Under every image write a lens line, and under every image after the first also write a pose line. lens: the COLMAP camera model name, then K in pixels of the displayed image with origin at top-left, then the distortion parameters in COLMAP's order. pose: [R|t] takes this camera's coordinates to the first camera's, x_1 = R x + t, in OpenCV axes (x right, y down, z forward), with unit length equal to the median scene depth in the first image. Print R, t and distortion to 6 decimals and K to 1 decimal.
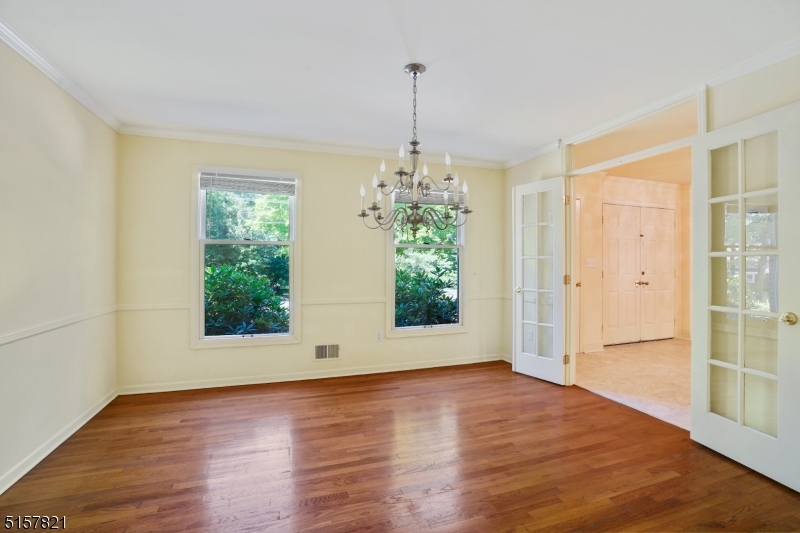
lens RADIAL K [[368.3, 0, 402.6], [0, 368.3, 262.6], [0, 0, 1]] dist [-0.029621, 0.001774]
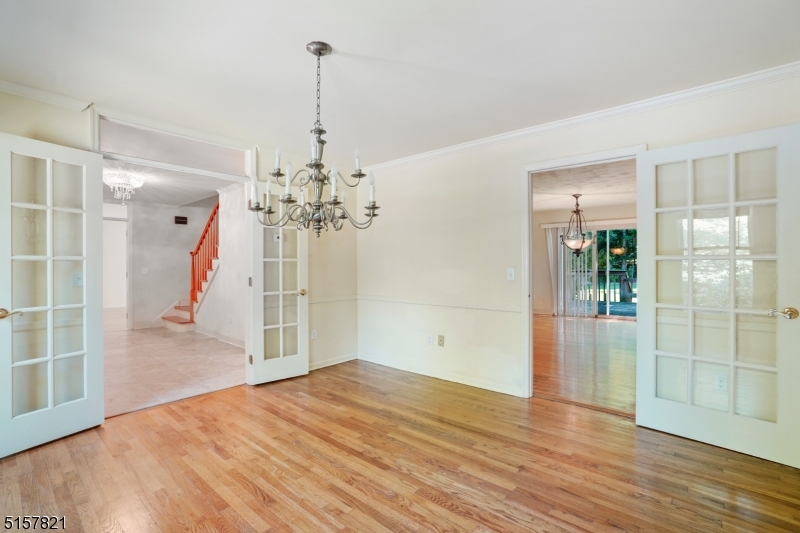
lens RADIAL K [[368.3, 0, 400.2], [0, 368.3, 269.5], [0, 0, 1]] dist [-0.029621, 0.001774]
pose [[-0.510220, -0.003726, 0.860036, -0.783631], [-0.002889, 0.999992, 0.002619, 0.005900], [-0.860039, -0.001149, -0.510226, 1.216857]]
